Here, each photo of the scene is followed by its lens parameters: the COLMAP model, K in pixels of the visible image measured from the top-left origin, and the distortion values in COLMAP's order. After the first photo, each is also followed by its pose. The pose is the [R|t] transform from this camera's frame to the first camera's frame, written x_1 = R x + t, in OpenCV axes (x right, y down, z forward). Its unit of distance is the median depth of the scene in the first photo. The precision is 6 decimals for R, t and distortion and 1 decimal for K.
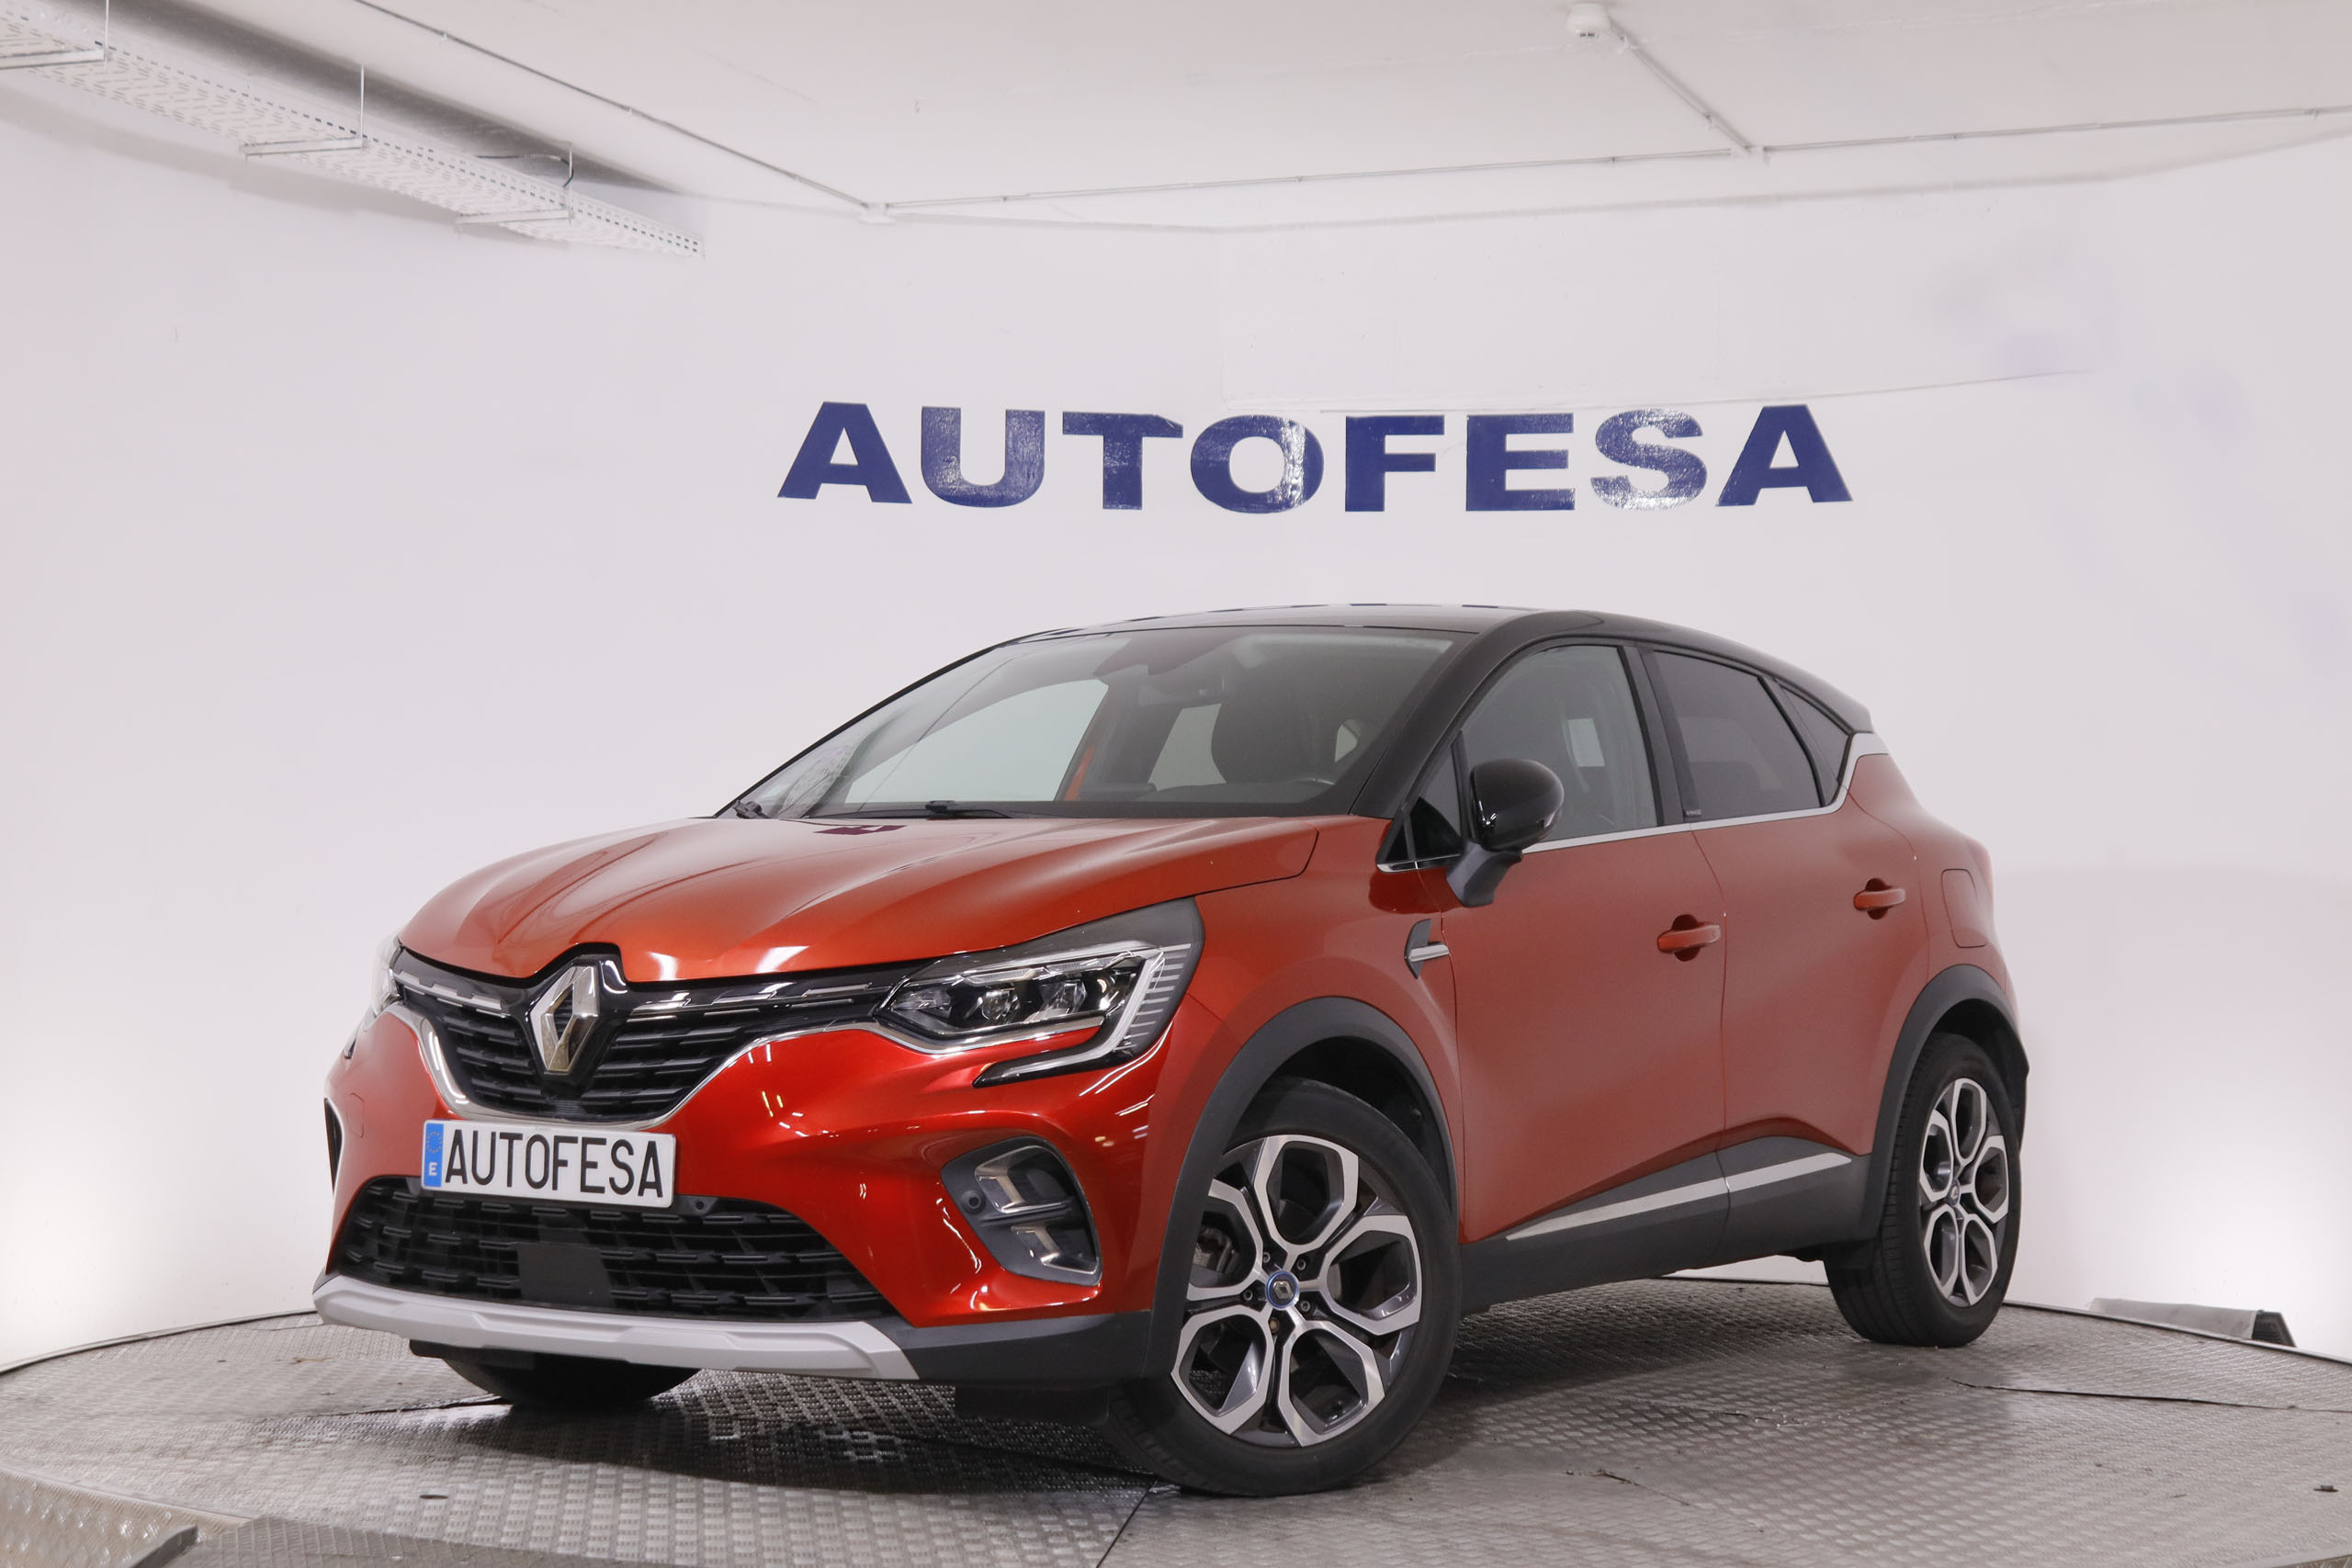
lens RADIAL K [[3836.4, 0, 1176.0], [0, 3836.4, 784.0], [0, 0, 1]] dist [-0.013723, 0.219868]
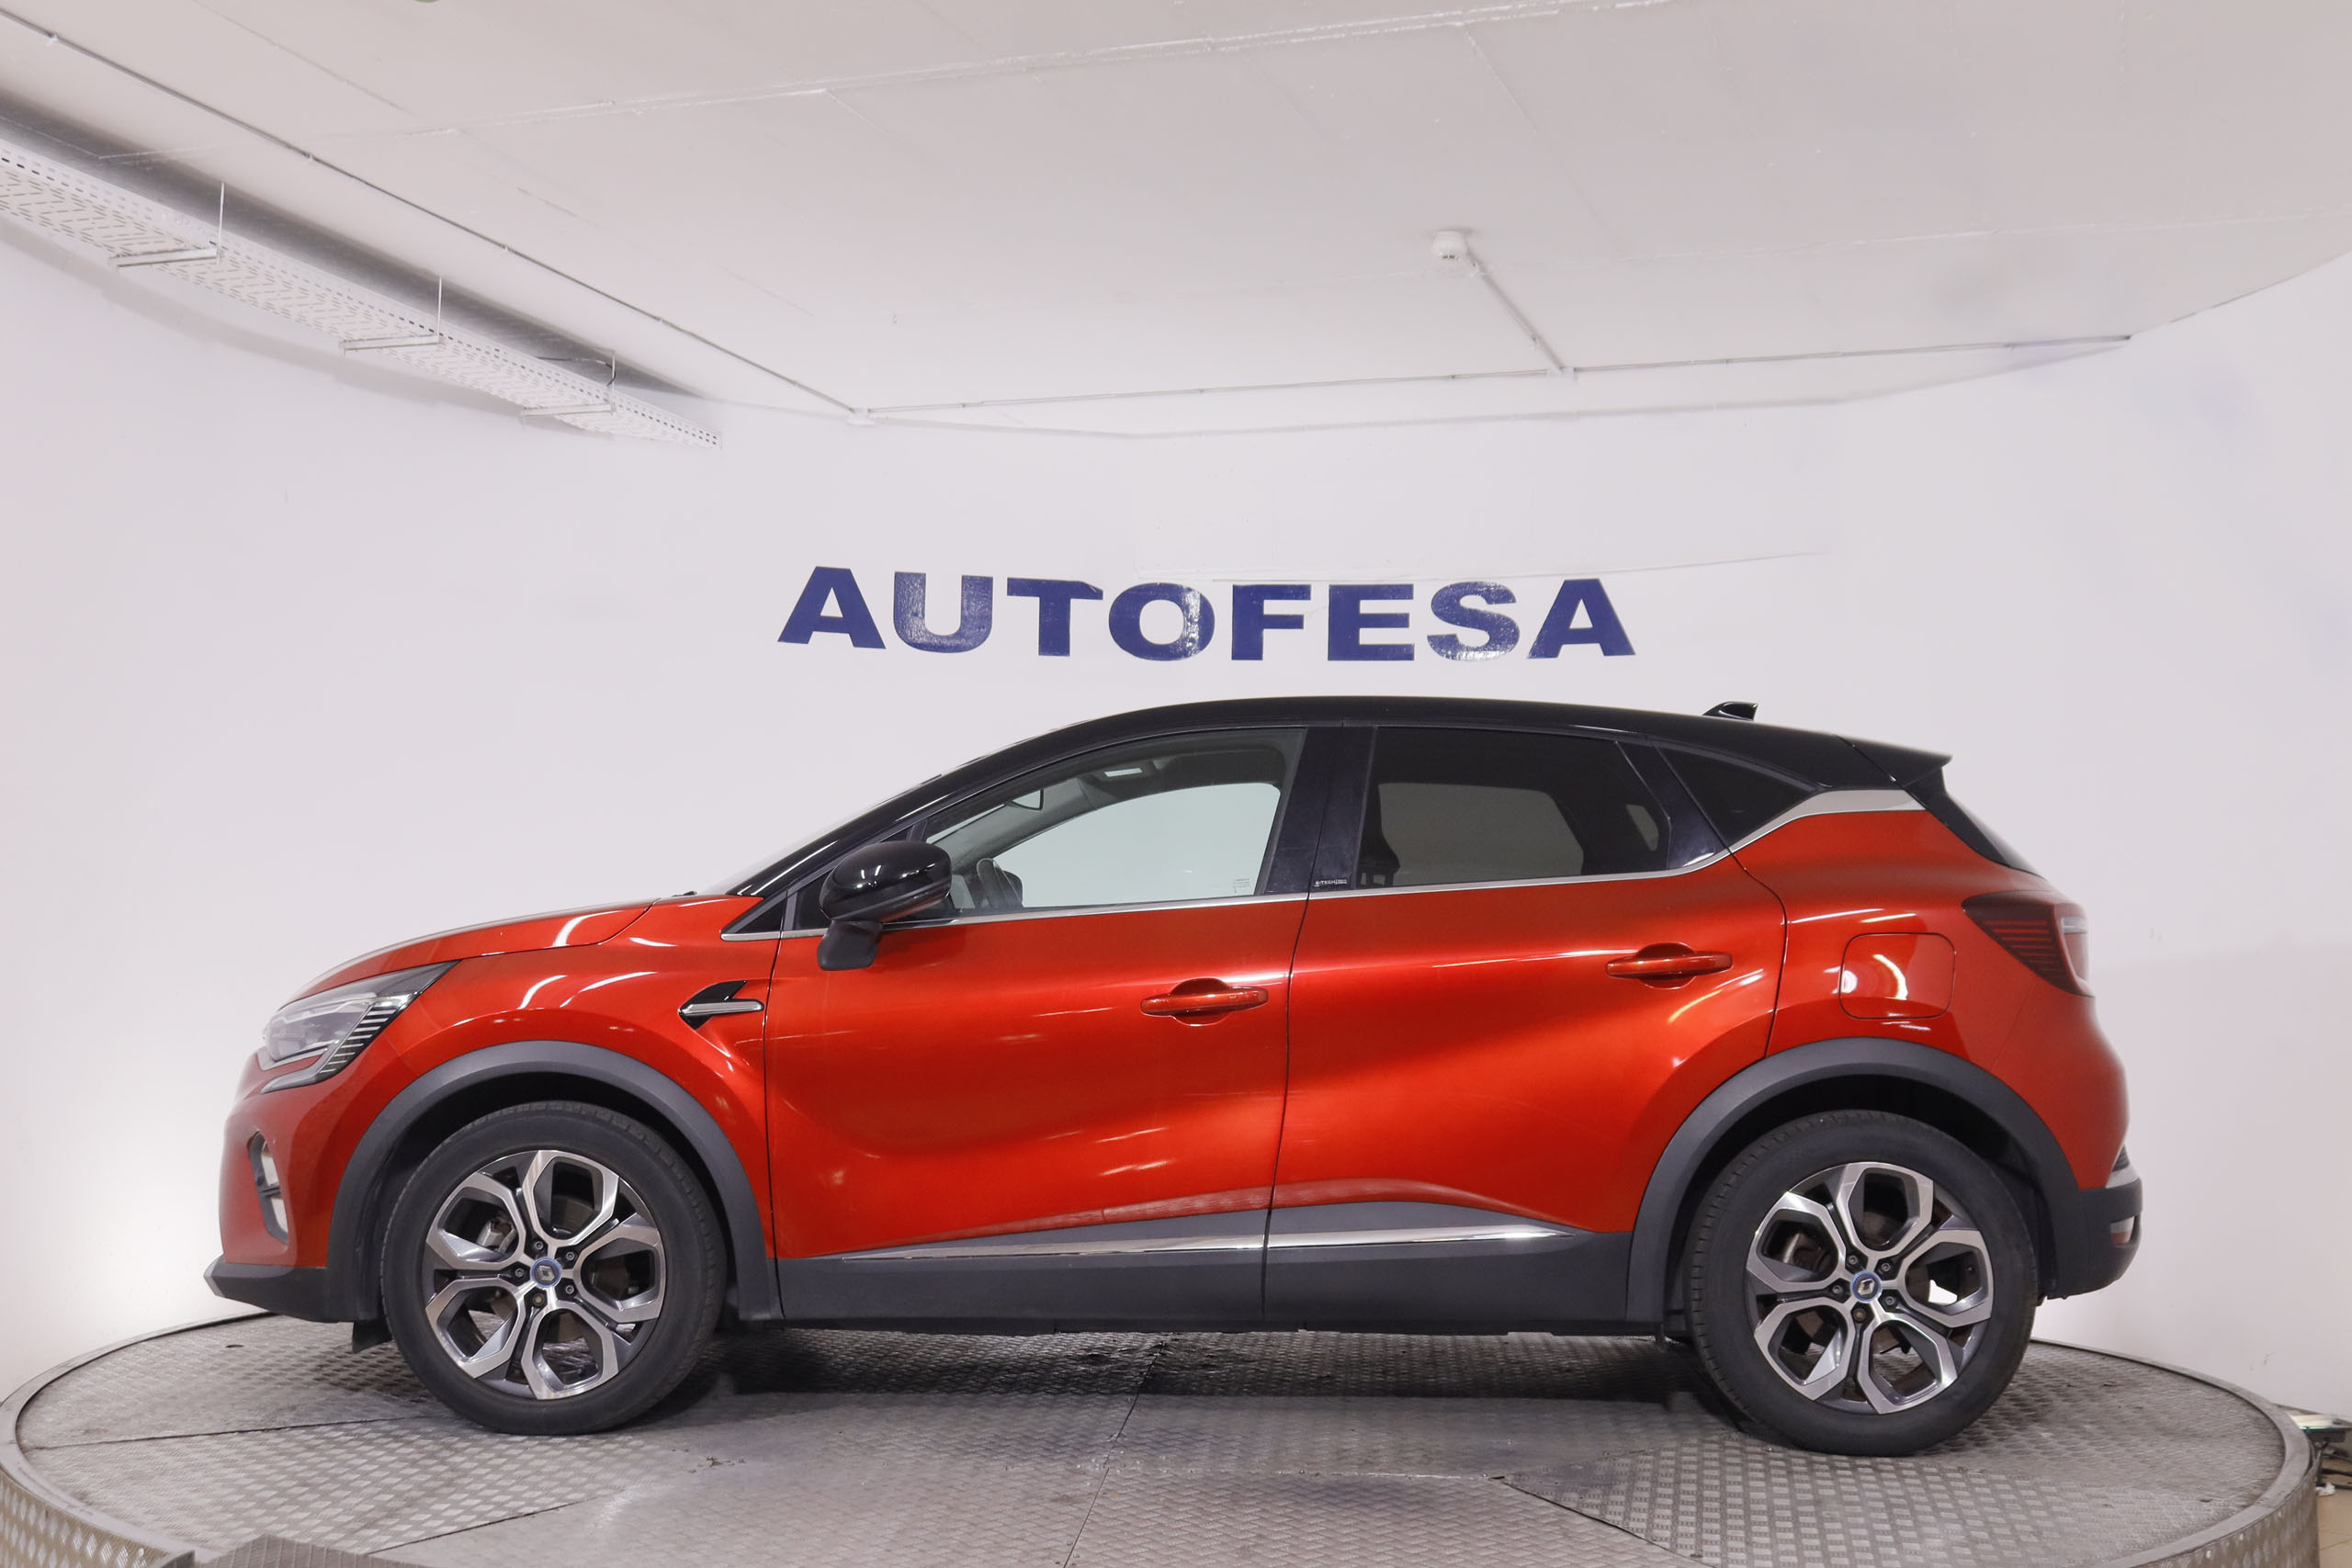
lens RADIAL K [[2740.8, 0, 1182.3], [0, 2740.8, 792.6], [0, 0, 1]] dist [-0.090151, 0.190668]
pose [[0.999155, 0.009993, 0.039859, -0.007604], [-0.008561, 0.999318, -0.035922, 0.004835], [-0.040191, 0.035550, 0.998559, 0.110198]]
